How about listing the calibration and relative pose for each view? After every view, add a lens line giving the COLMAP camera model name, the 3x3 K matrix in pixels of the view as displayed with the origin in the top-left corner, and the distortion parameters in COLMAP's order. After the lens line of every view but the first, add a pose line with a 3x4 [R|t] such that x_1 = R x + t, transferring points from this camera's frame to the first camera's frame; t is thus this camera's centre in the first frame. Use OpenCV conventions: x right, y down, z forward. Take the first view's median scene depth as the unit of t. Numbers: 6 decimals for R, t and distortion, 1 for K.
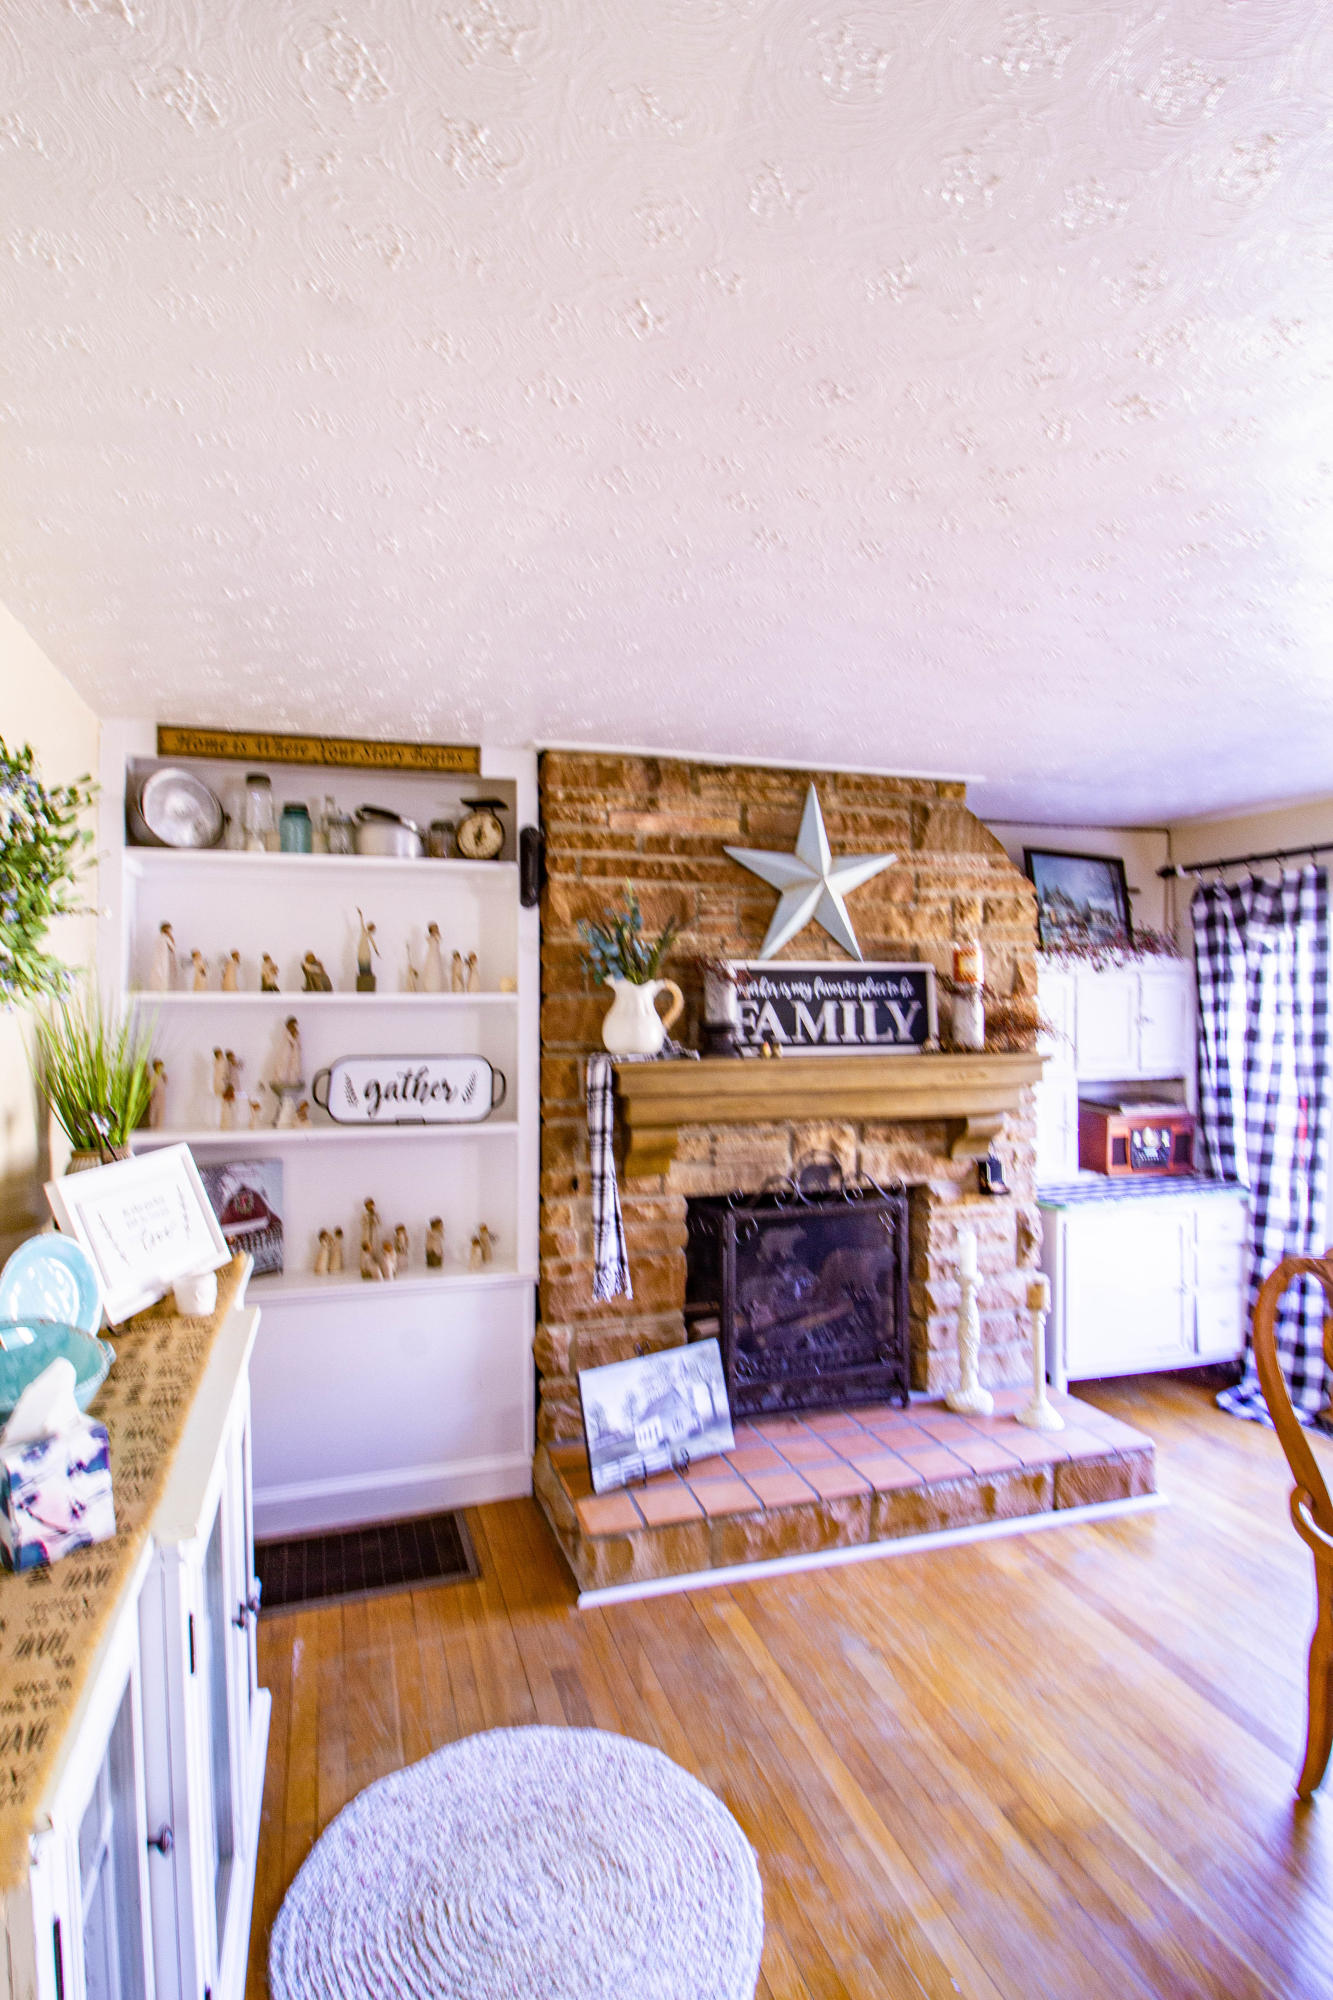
lens RADIAL K [[1026.1, 0, 657.9], [0, 1026.1, 983.7], [0, 0, 1]] dist [-0.001372, -0.005553]
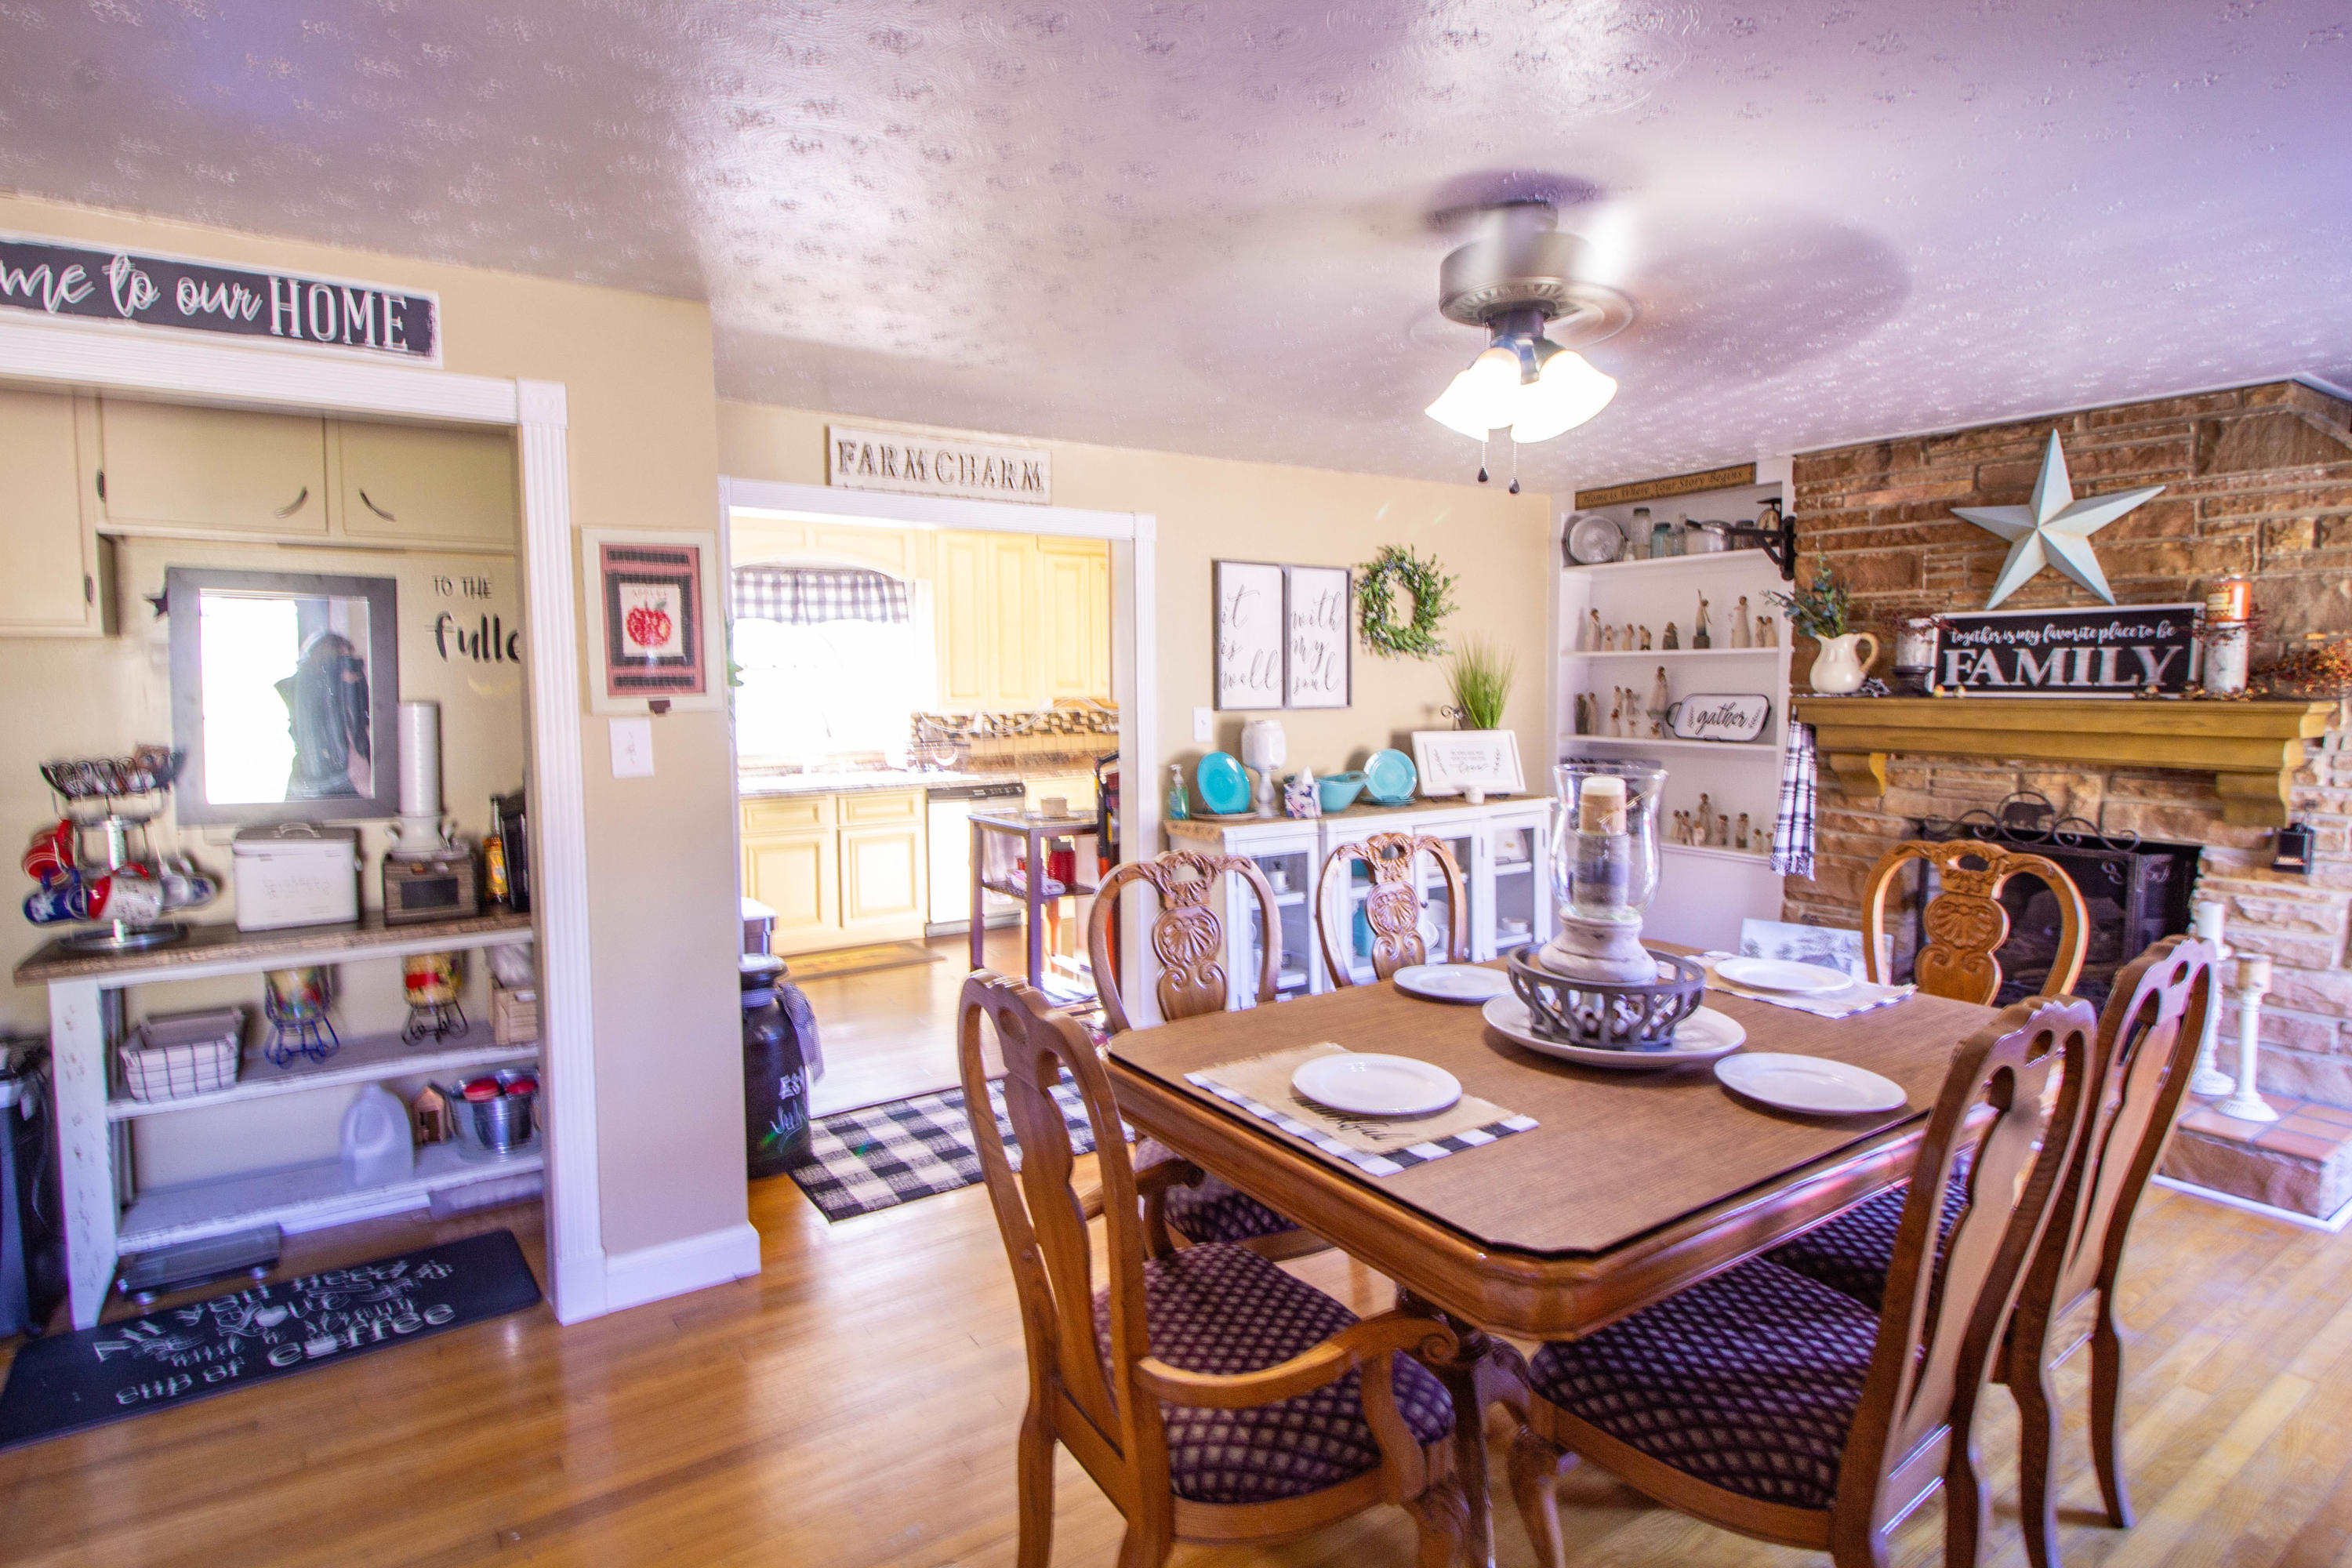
lens RADIAL K [[1206.7, 0, 1179.7], [0, 1206.7, 777.6], [0, 0, 1]] dist [-0.001372, -0.005553]
pose [[0.276106, 0.077529, -0.957995, 1.086891], [0.018840, 0.996113, 0.086044, 0.027694], [0.960942, -0.041806, 0.273573, -0.160262]]
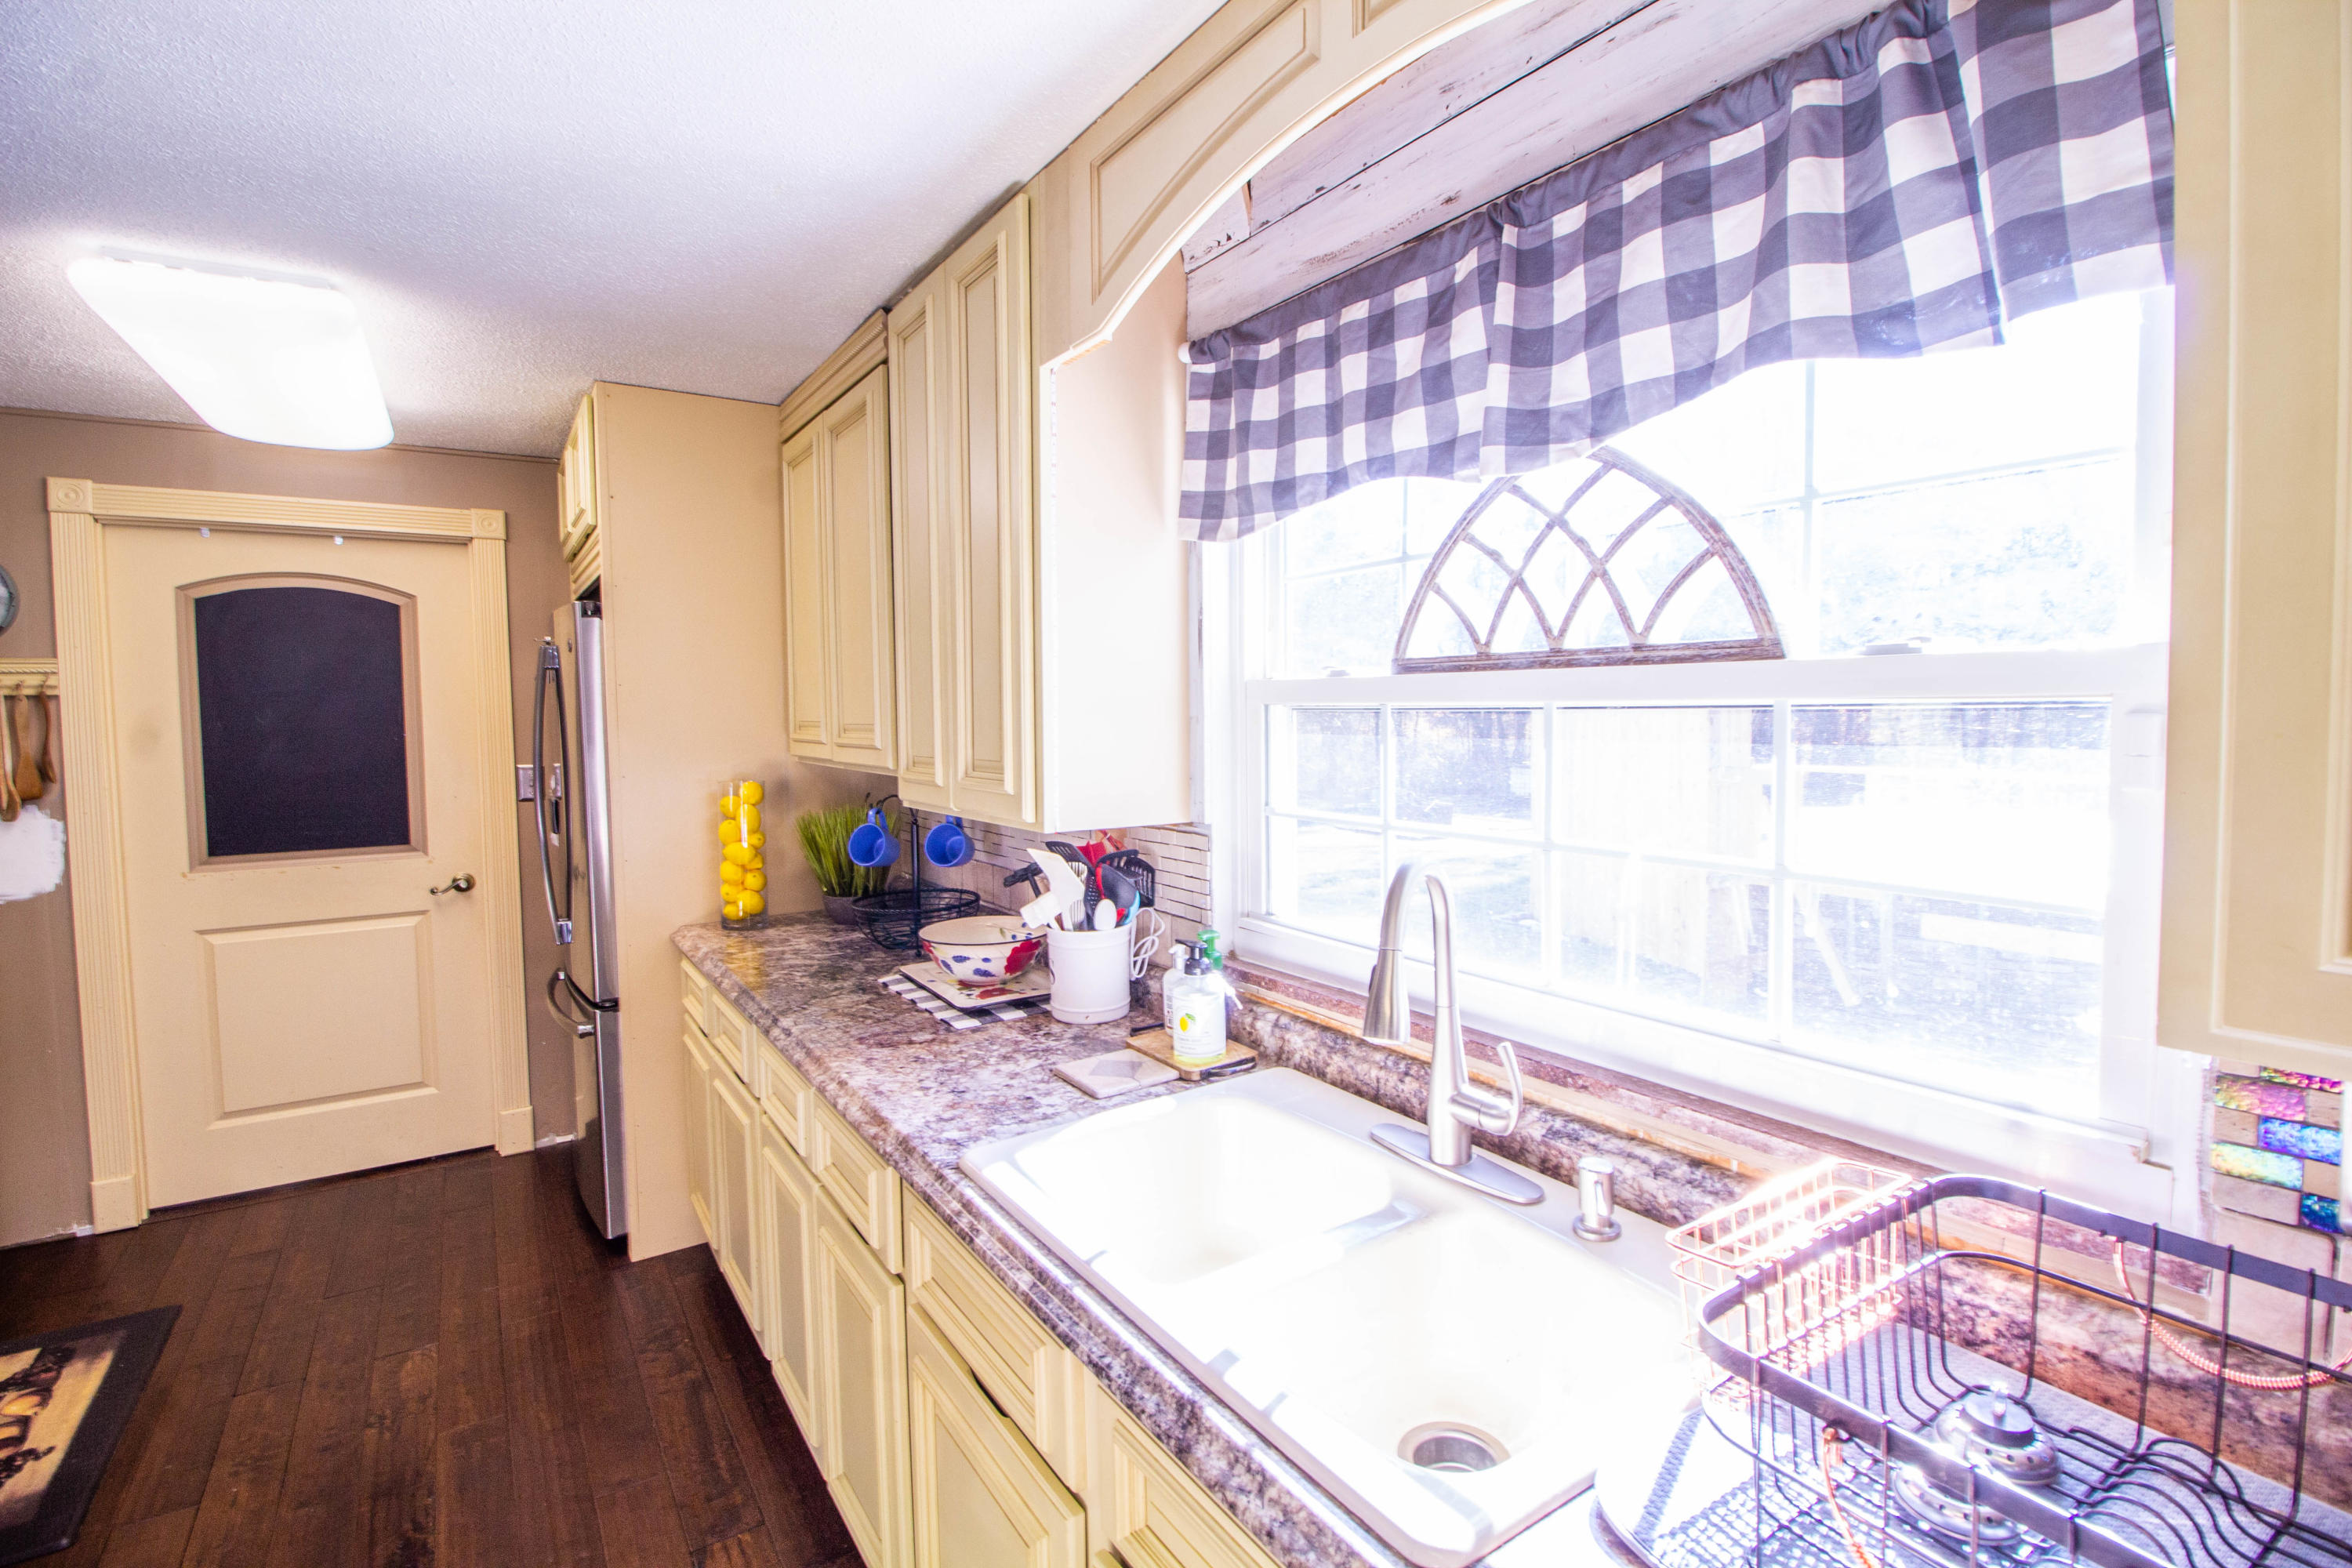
lens RADIAL K [[1075.7, 0, 1180.7], [0, 1075.7, 769.3], [0, 0, 1]] dist [-0.019705, -0.001832]
pose [[-0.958410, 0.025620, -0.284244, -0.826743], [0.014142, 0.999002, 0.042360, 0.026508], [0.285046, 0.036578, -0.957816, 0.130154]]
